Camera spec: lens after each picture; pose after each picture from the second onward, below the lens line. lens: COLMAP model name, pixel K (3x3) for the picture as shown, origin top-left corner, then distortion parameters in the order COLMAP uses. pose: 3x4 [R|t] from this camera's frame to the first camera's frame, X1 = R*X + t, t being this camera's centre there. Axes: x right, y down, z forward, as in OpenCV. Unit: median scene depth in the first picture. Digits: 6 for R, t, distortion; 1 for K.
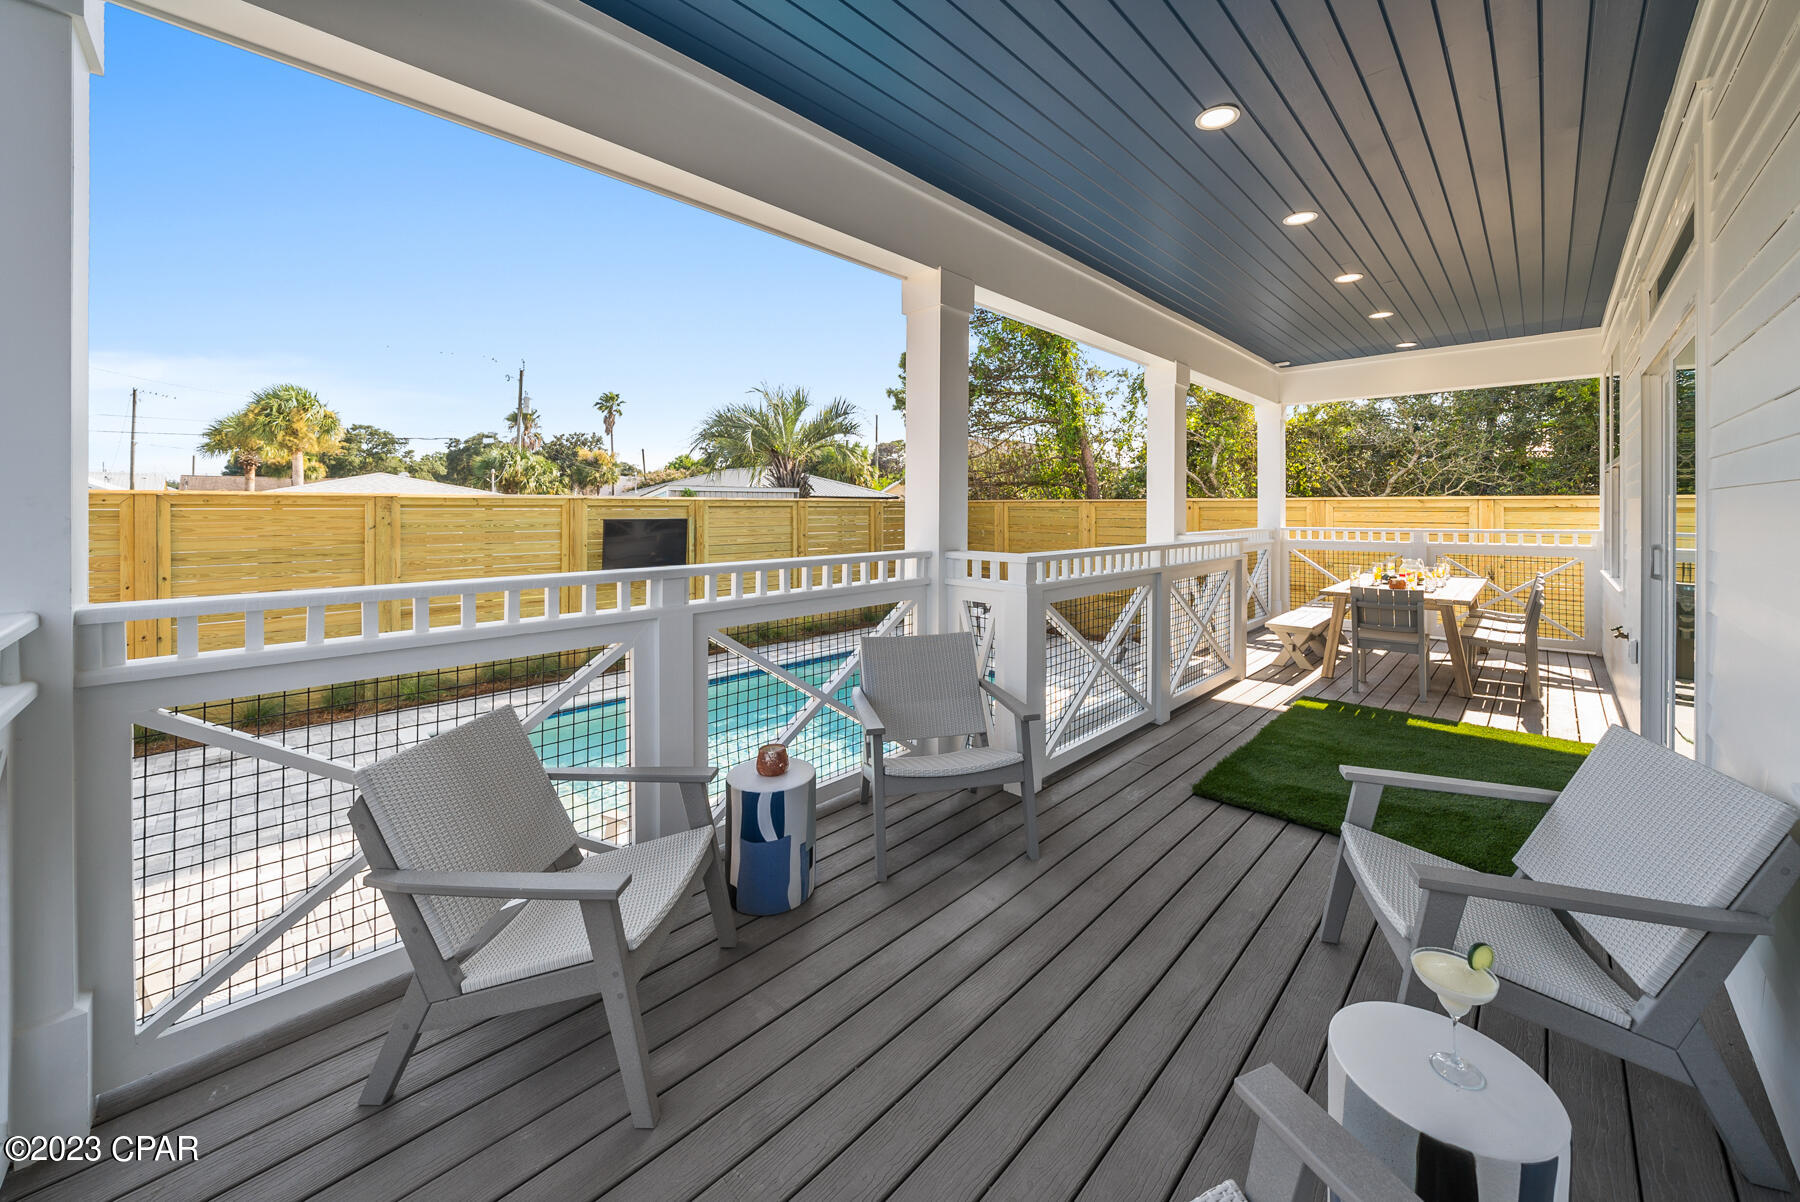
lens RADIAL K [[653.8, 0, 907.8], [0, 653.8, 512.8], [0, 0, 1]] dist [-0.000539, -0.000099]
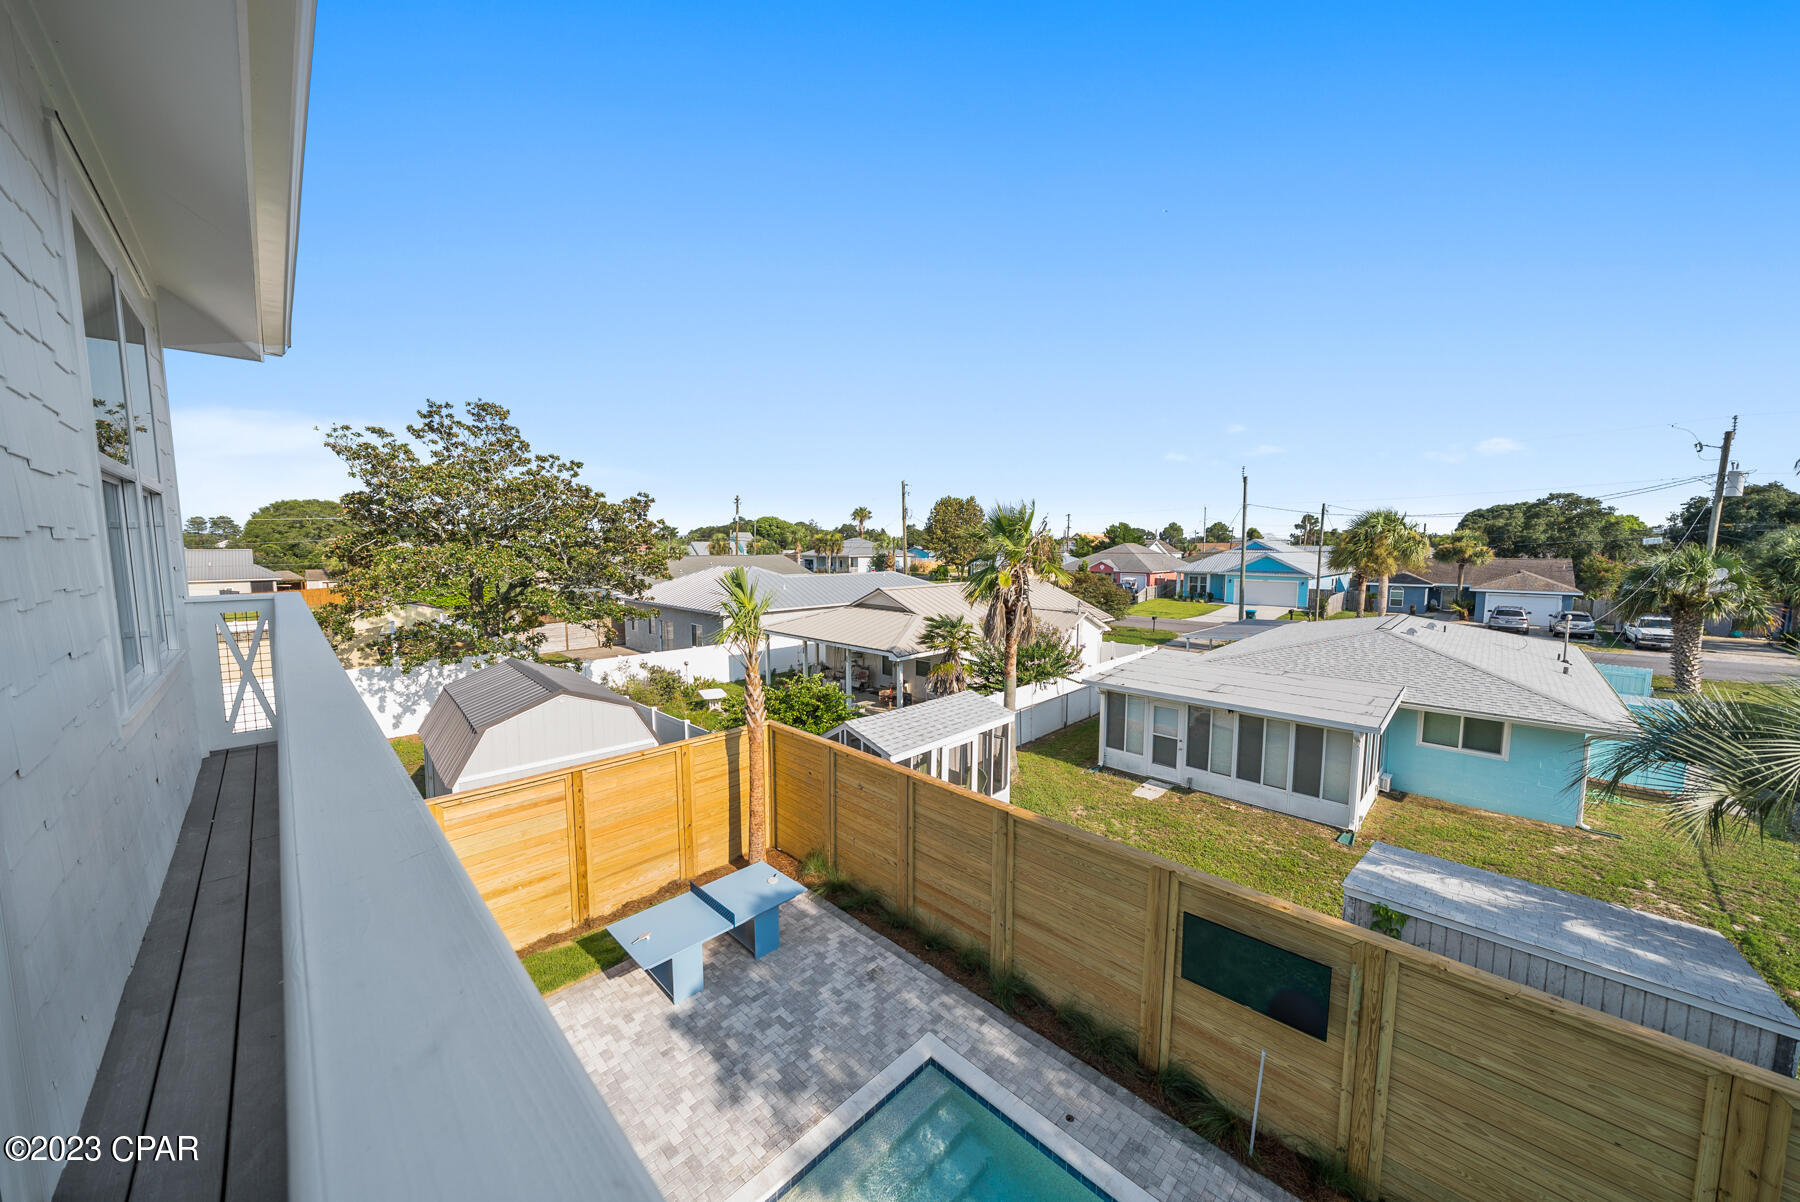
lens RADIAL K [[616.4, 0, 900.0], [0, 616.4, 601.0], [0, 0, 1]] dist [-0.001045, -0.000083]
pose [[-0.009893, 0.090211, -0.995874, 0.198282], [-0.004991, 0.995905, 0.090264, -0.391814], [0.999939, 0.005863, -0.009403, 0.665033]]
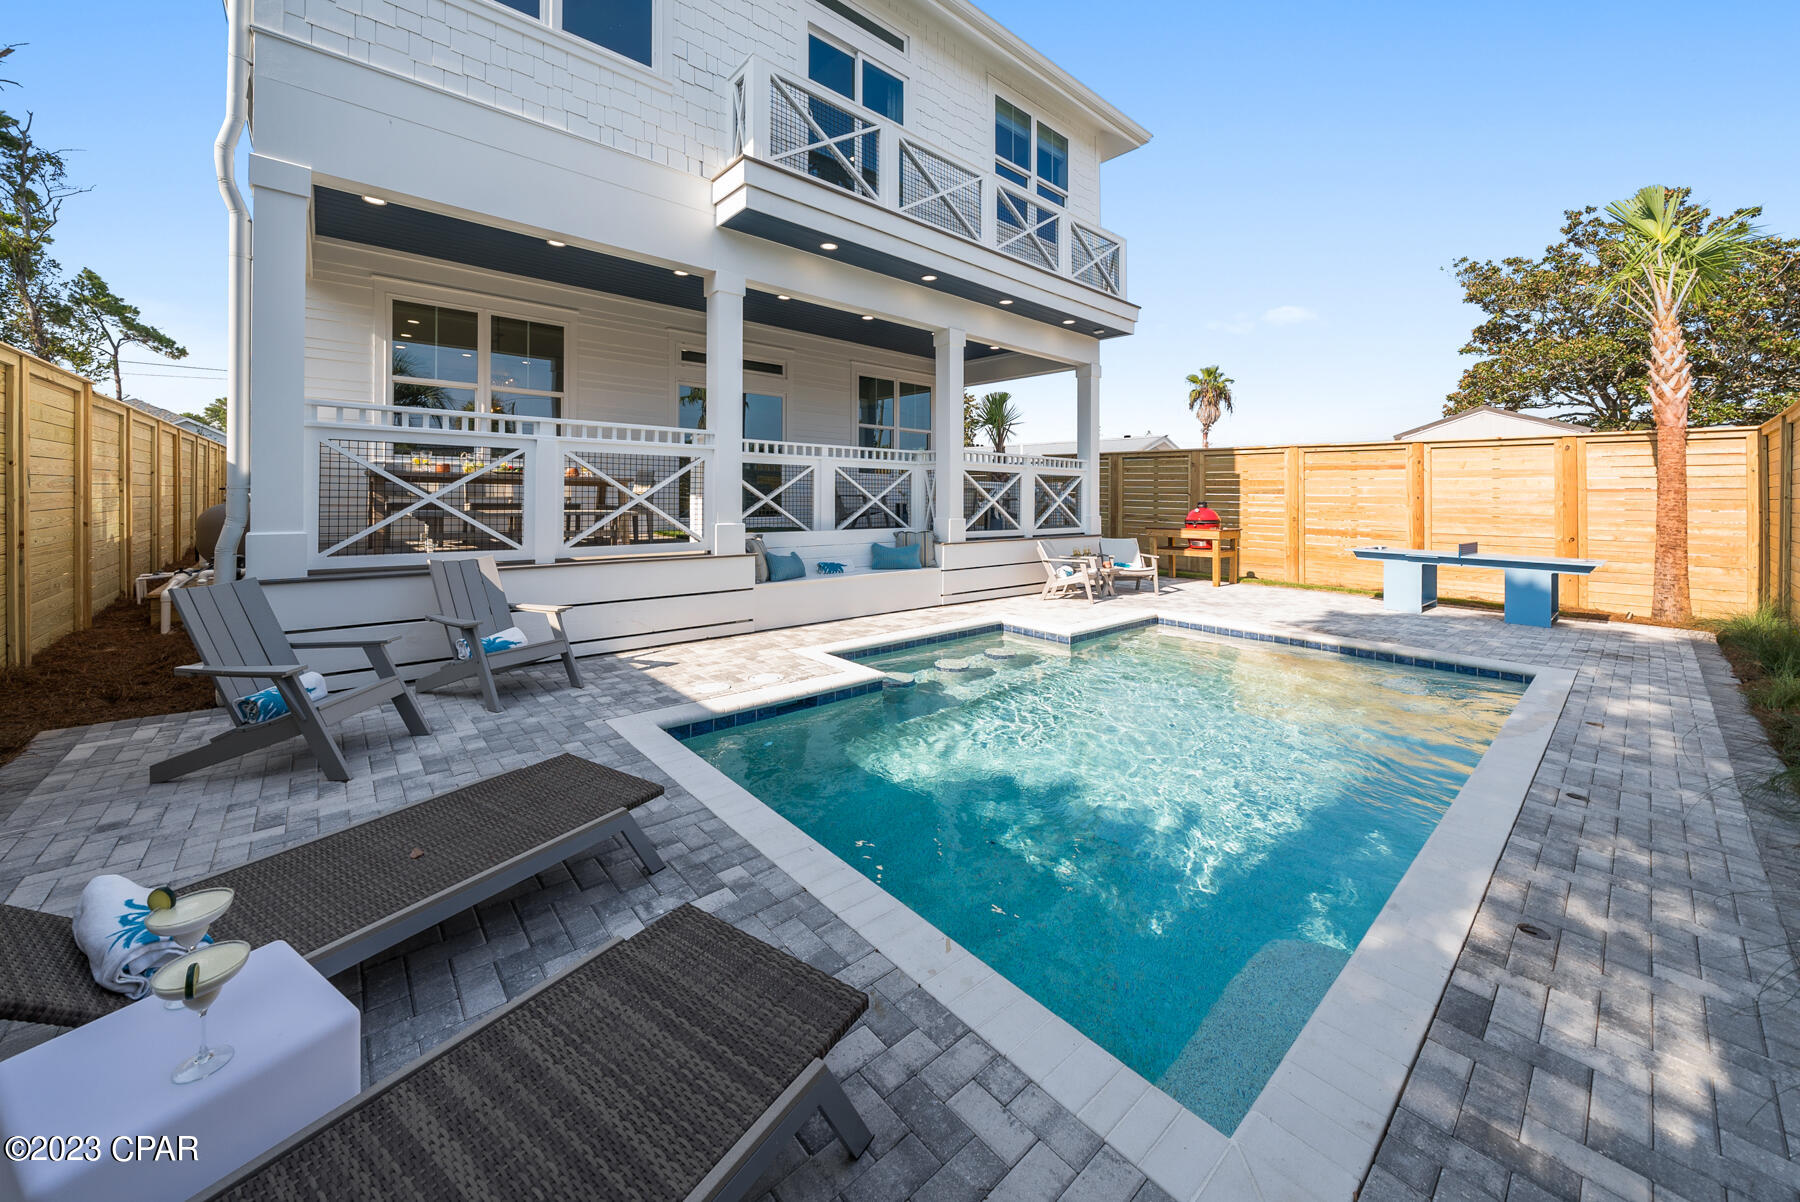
lens RADIAL K [[658.6, 0, 900.6], [0, 658.6, 489.1], [0, 0, 1]] dist [-0.001080, -0.002505]
pose [[-0.997026, -0.015172, 0.075559, 0.032814], [-0.015396, 0.999879, -0.002391, 0.079648], [-0.075514, -0.003547, -0.997138, 1.337272]]
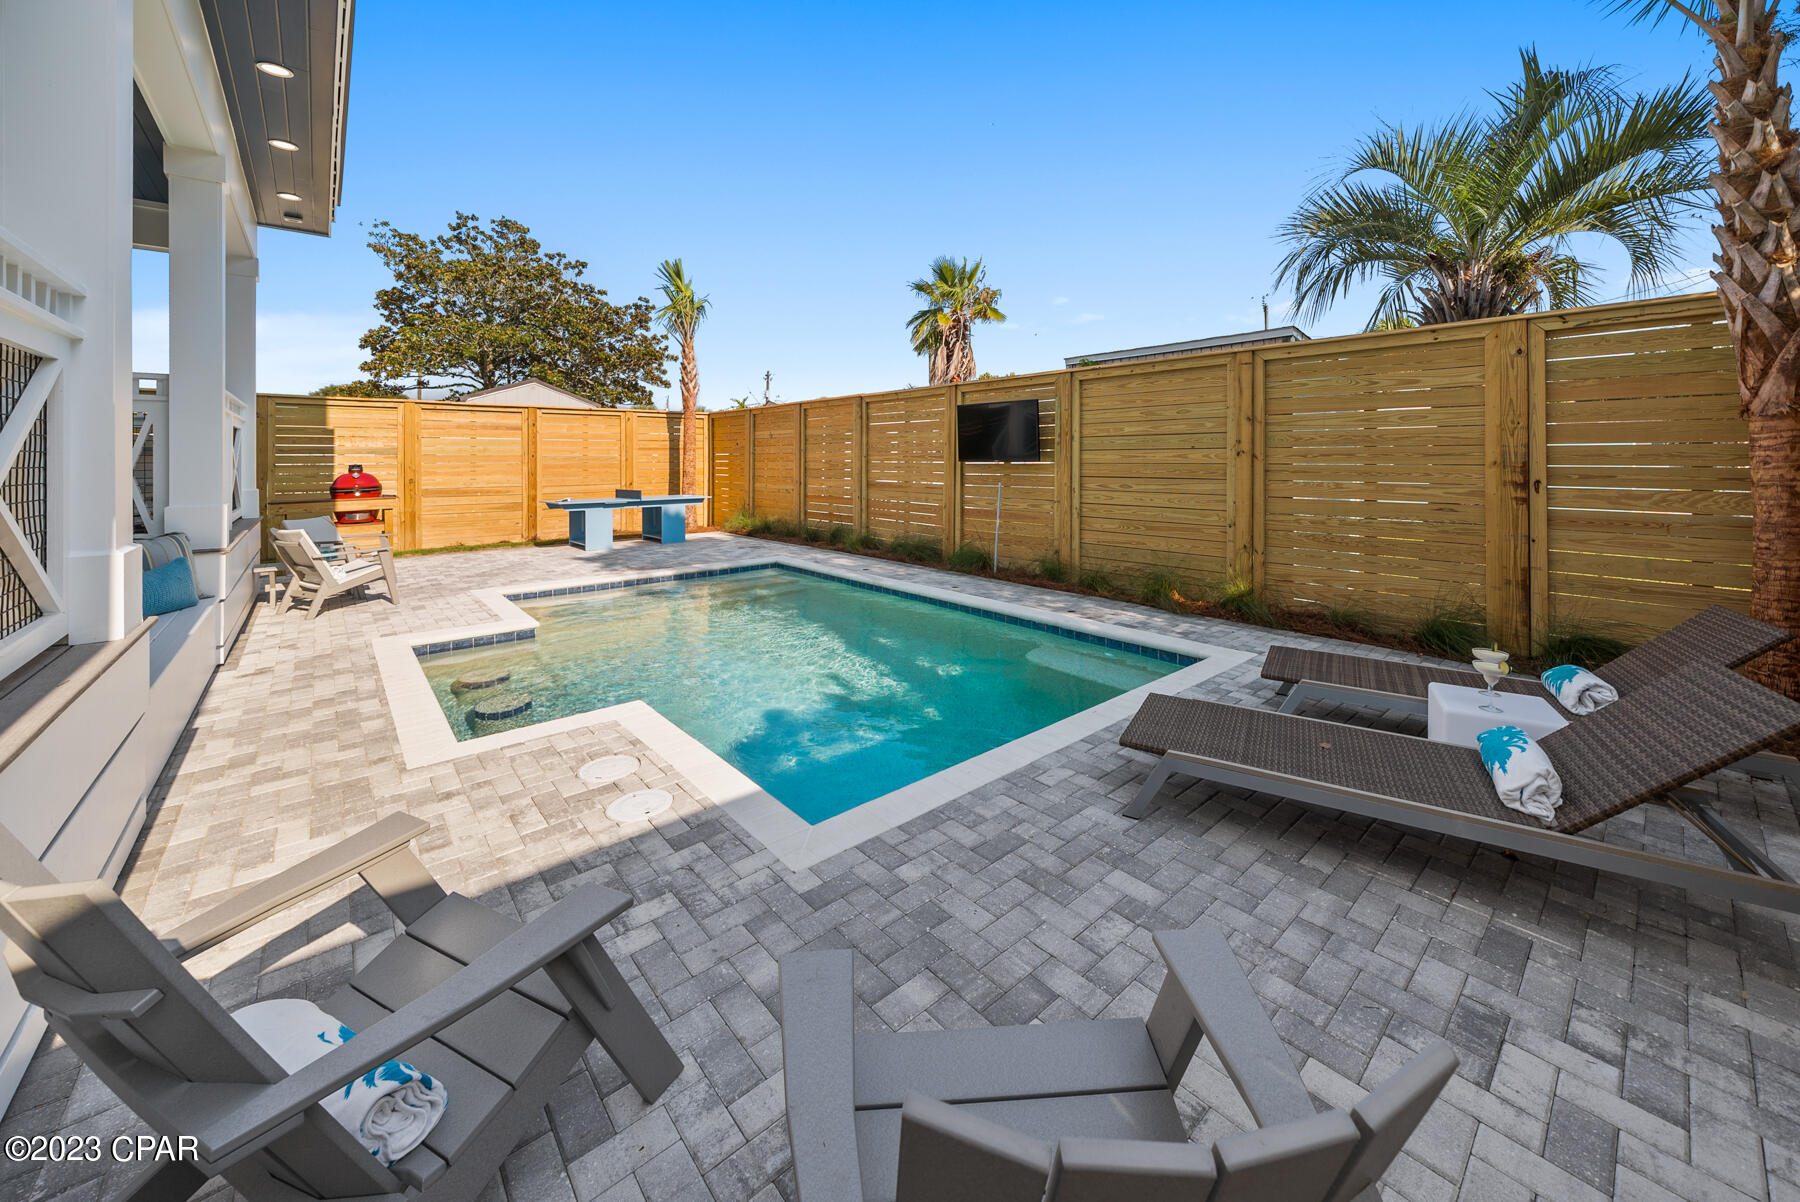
lens RADIAL K [[673.8, 0, 907.7], [0, 673.8, 459.8], [0, 0, 1]] dist [-0.001892, -0.000118]
pose [[-0.087756, 0.001634, -0.996141, 0.485174], [-0.000786, 0.999998, 0.001710, 0.082913], [0.996142, 0.000933, -0.087755, 0.986326]]
